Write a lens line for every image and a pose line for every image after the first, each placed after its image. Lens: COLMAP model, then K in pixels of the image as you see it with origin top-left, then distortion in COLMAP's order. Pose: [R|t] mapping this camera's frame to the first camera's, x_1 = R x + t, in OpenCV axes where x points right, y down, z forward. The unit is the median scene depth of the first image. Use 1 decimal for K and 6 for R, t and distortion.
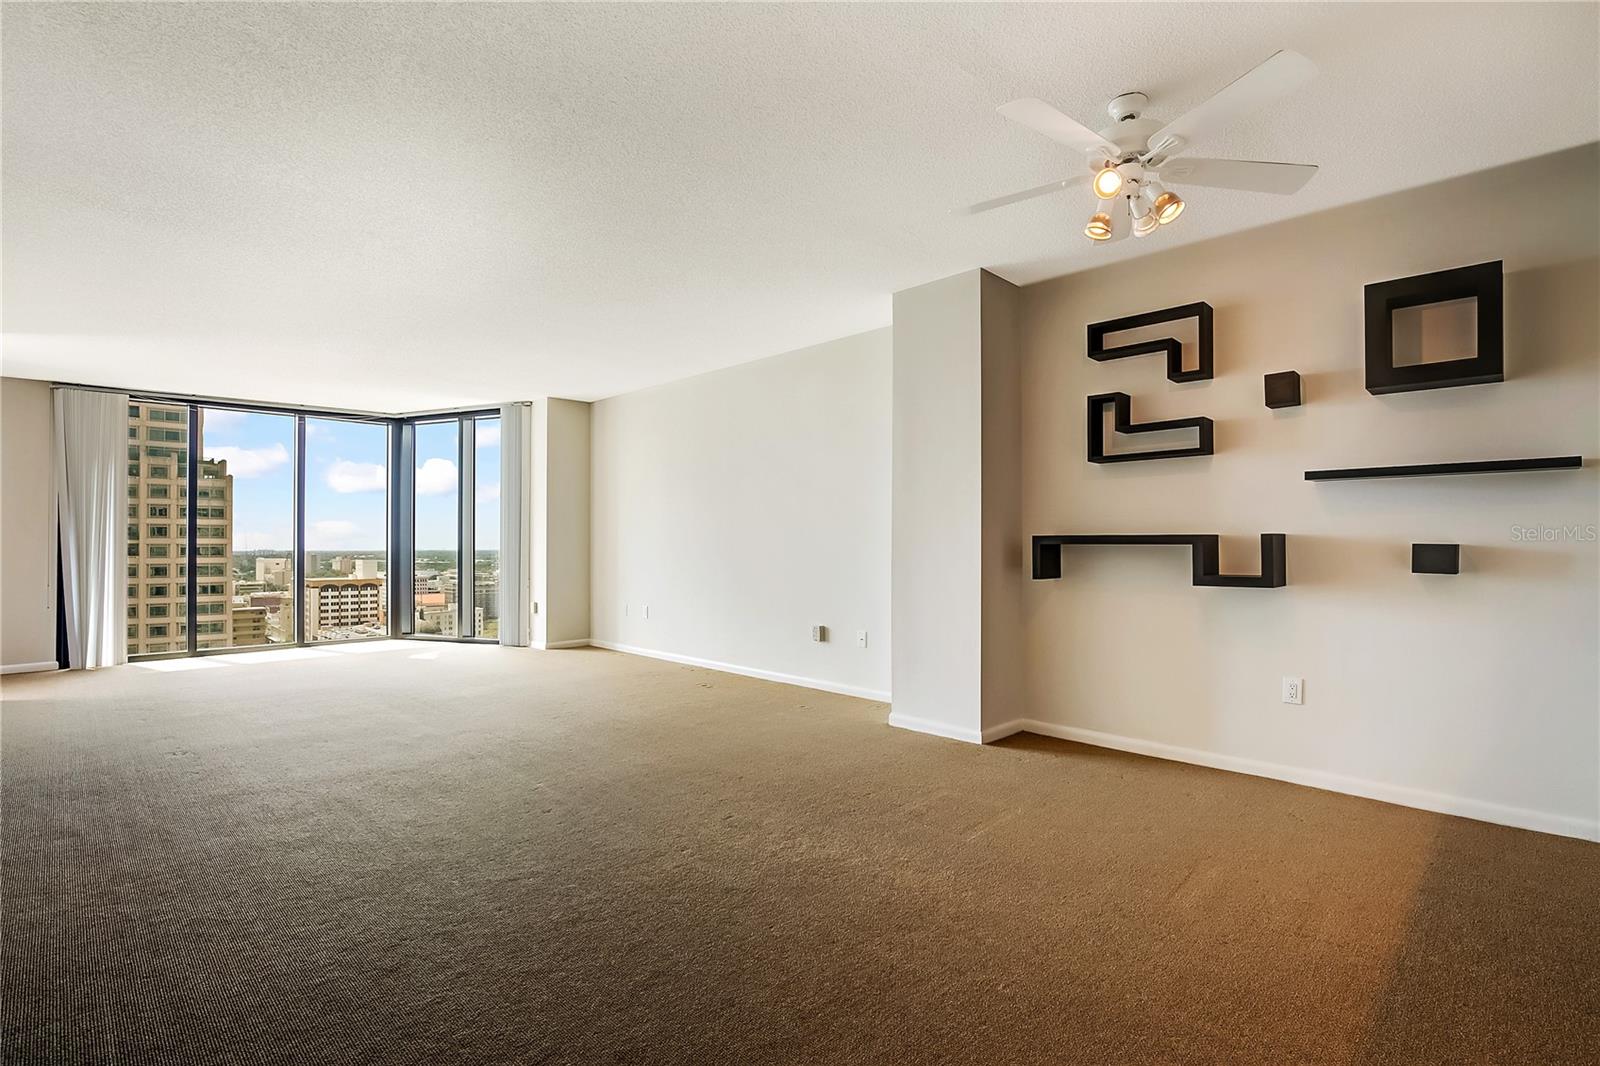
lens RADIAL K [[771.4, 0, 800.0], [0, 771.4, 541.2], [0, 0, 1]] dist [0.001958, 0.000826]
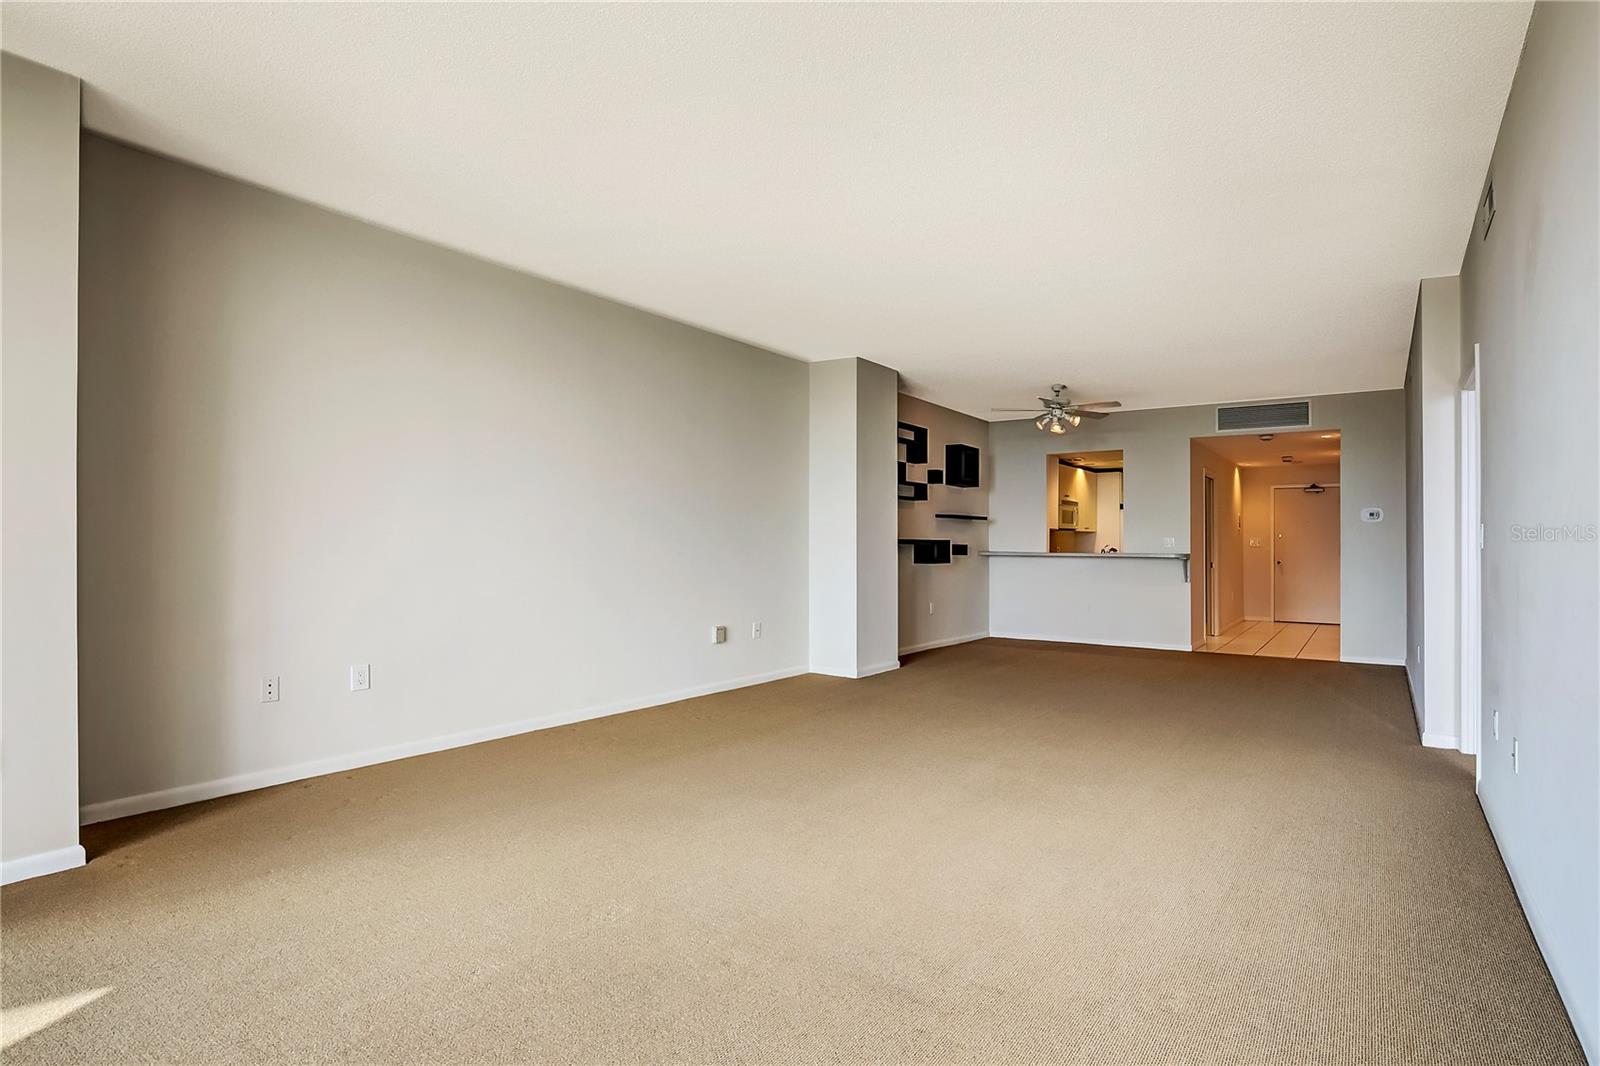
lens RADIAL K [[765.1, 0, 826.0], [0, 765.1, 541.4], [0, 0, 1]] dist [-0.013749, -0.000283]
pose [[-0.159793, 0.003394, 0.987145, -0.605603], [-0.006804, 0.999967, -0.004539, 0.002697], [-0.987127, -0.007442, -0.159765, 0.645366]]
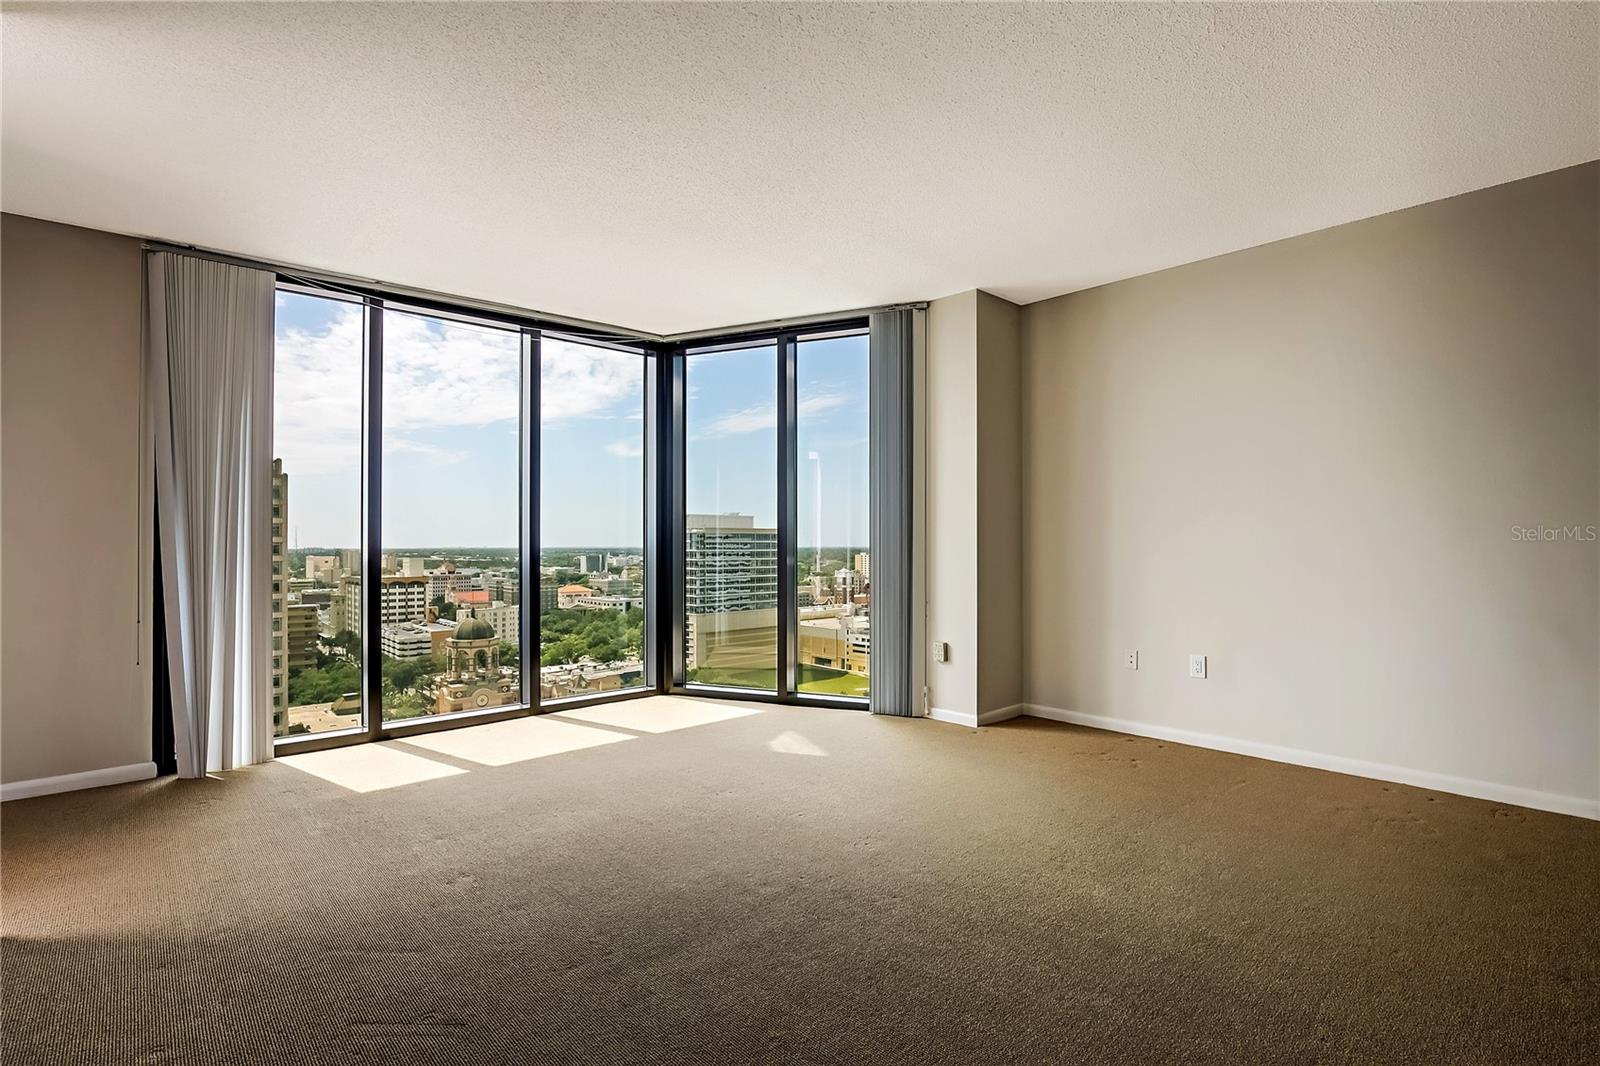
lens RADIAL K [[765.1, 0, 826.0], [0, 765.1, 541.4], [0, 0, 1]] dist [-0.013749, -0.000283]
pose [[0.999911, 0.000176, -0.013339, -0.378686], [-0.000143, 0.999997, 0.002479, 0.001021], [0.013340, -0.002476, 0.999908, 0.374574]]
